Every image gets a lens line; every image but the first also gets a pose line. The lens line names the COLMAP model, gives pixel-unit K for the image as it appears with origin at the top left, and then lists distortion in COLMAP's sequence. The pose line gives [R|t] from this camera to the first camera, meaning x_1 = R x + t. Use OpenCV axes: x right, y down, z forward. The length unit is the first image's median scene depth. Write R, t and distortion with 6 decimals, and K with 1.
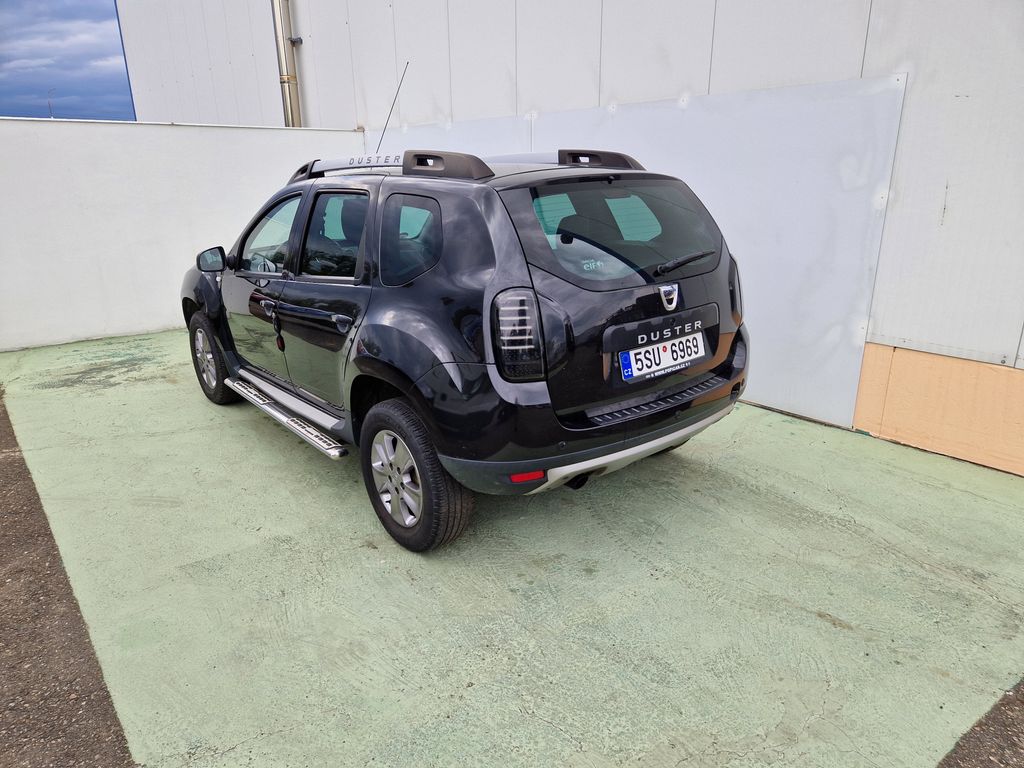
lens RADIAL K [[687.4, 0, 514.2], [0, 687.4, 389.1], [0, 0, 1]] dist [0.041977, -0.009469]
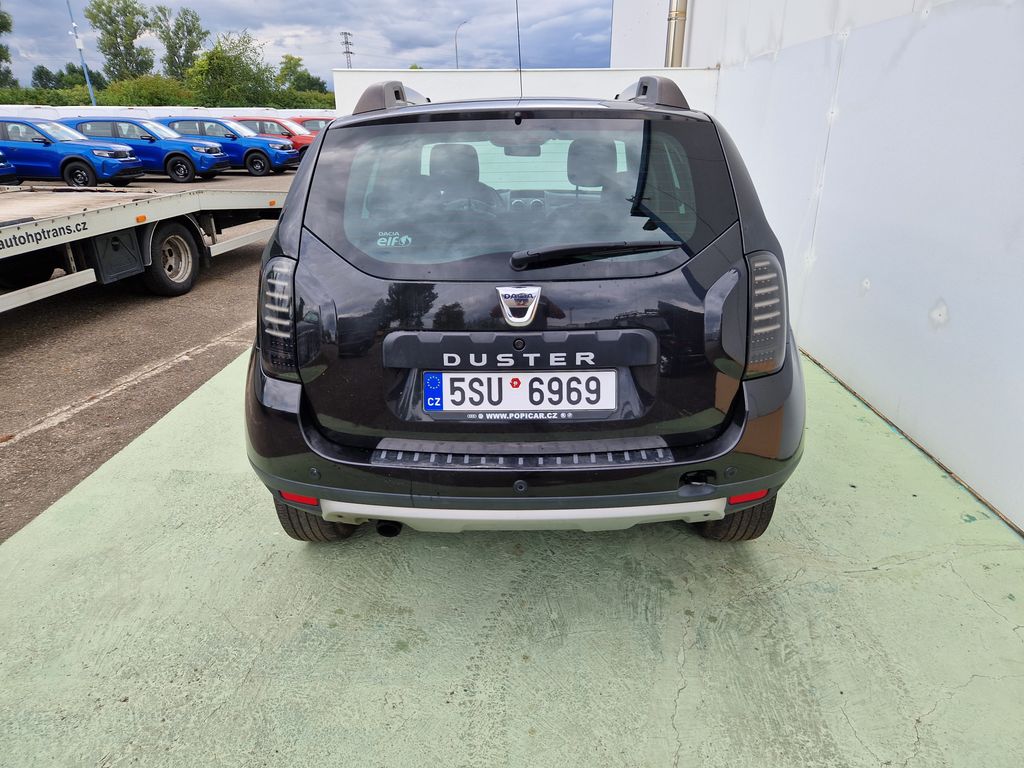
lens RADIAL K [[687.4, 0, 512.7], [0, 687.4, 379.4], [0, 0, 1]] dist [0.041977, -0.009469]
pose [[0.758141, 0.234611, -0.608424, 0.622014], [-0.202046, 0.971634, 0.122902, -0.143314], [0.620000, 0.029752, 0.784038, 0.497231]]
